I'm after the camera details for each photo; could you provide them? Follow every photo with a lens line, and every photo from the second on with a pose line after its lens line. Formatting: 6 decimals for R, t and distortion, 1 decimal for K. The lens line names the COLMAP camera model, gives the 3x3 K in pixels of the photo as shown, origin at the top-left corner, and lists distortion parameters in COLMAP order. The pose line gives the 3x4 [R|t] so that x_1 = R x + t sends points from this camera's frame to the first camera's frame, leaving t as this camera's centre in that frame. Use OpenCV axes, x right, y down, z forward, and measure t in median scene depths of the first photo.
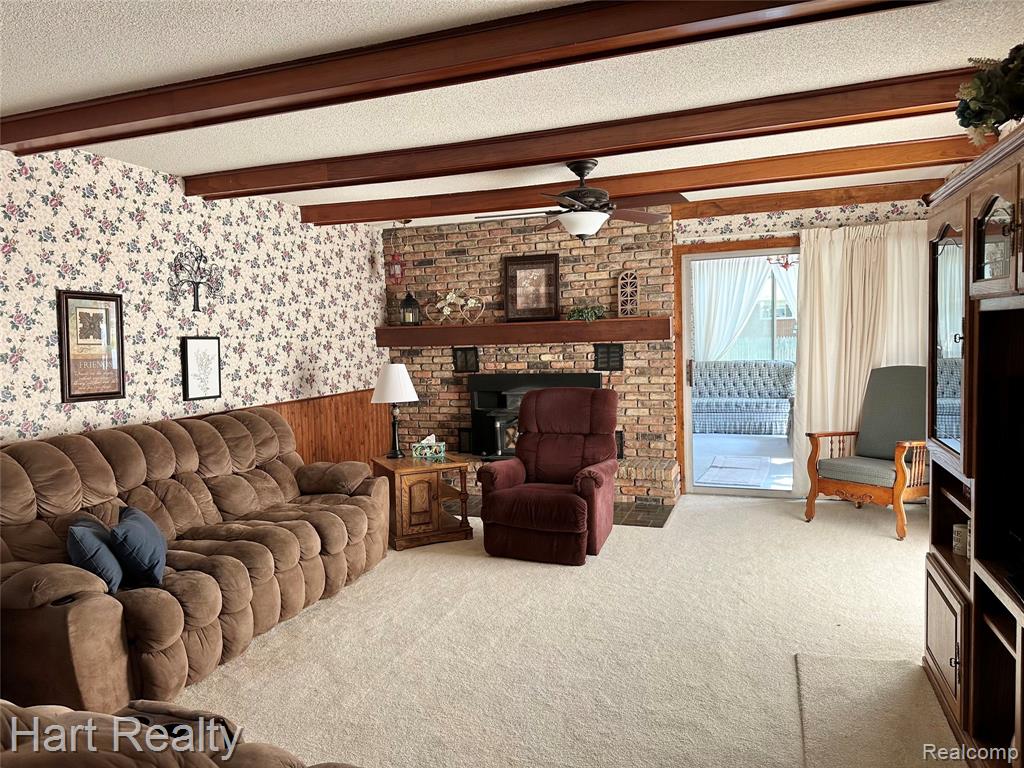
lens RADIAL K [[719.3, 0, 510.1], [0, 719.3, 378.9], [0, 0, 1]] dist [0.119802, -0.187178]
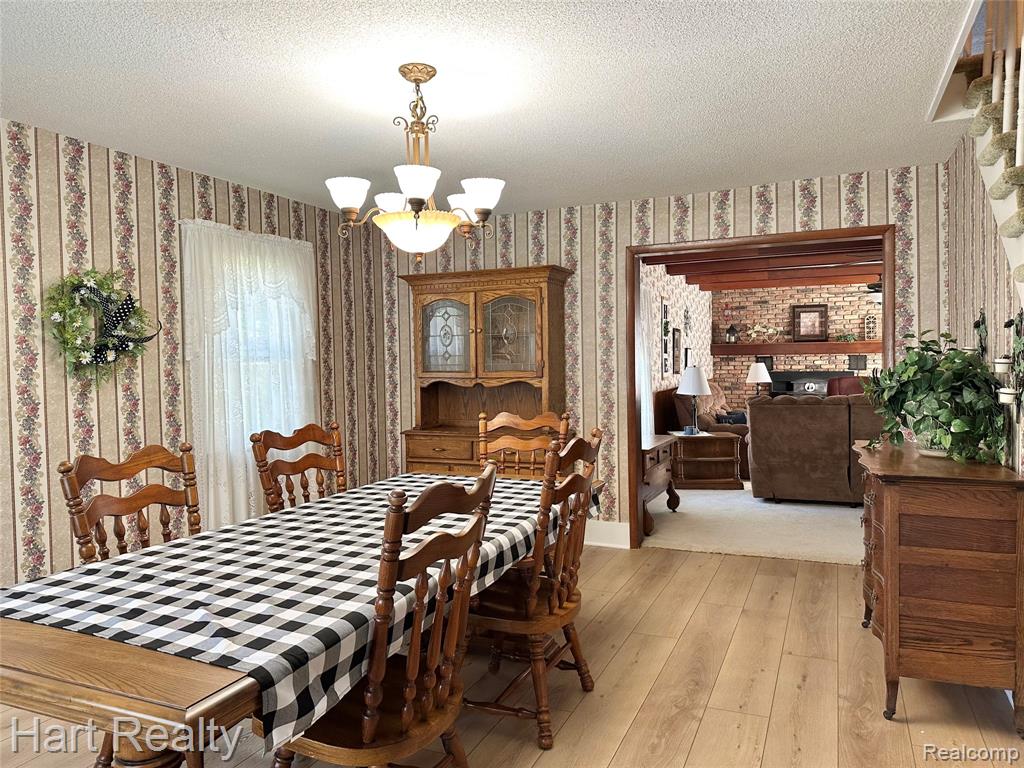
lens RADIAL K [[719.3, 0, 510.1], [0, 719.3, 378.9], [0, 0, 1]] dist [0.119802, -0.187178]
pose [[0.997122, 0.016423, -0.074007, -0.569179], [-0.018221, 0.999554, -0.023678, 0.067115], [0.073585, 0.024959, 0.996977, -0.843899]]
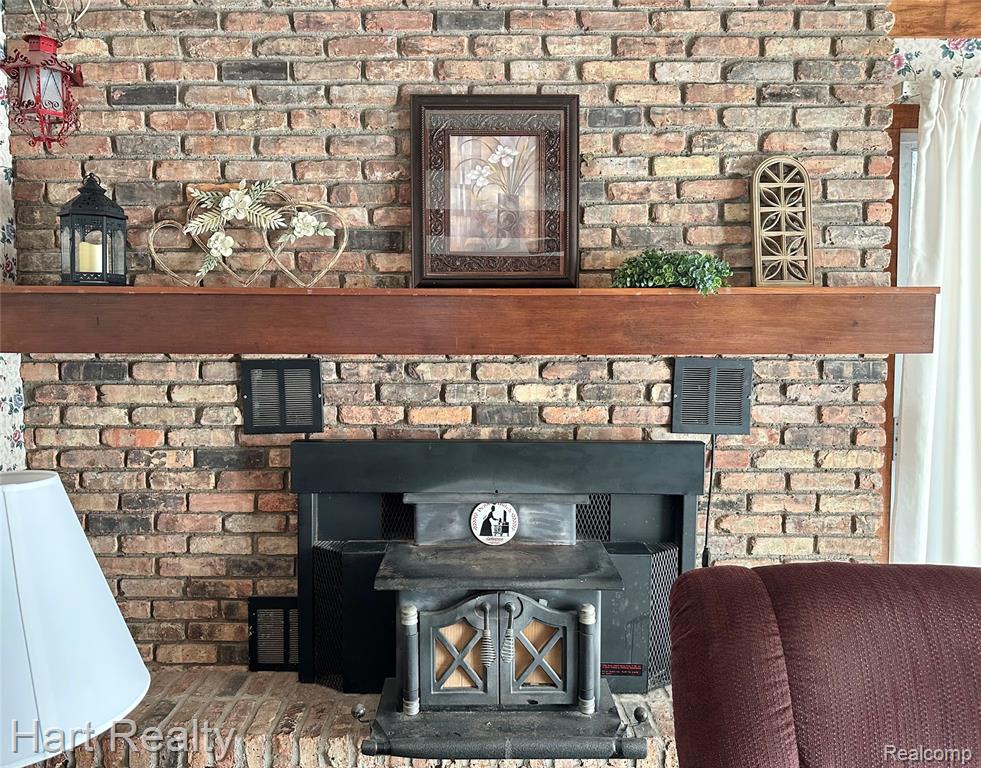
lens RADIAL K [[732.6, 0, 489.2], [0, 732.6, 379.3], [0, 0, 1]] dist [0.081628, -0.132830]
pose [[0.940166, 0.010896, 0.340544, -0.090347], [-0.008762, 0.999931, -0.007802, -0.033583], [-0.340605, 0.004351, 0.940196, 0.668325]]
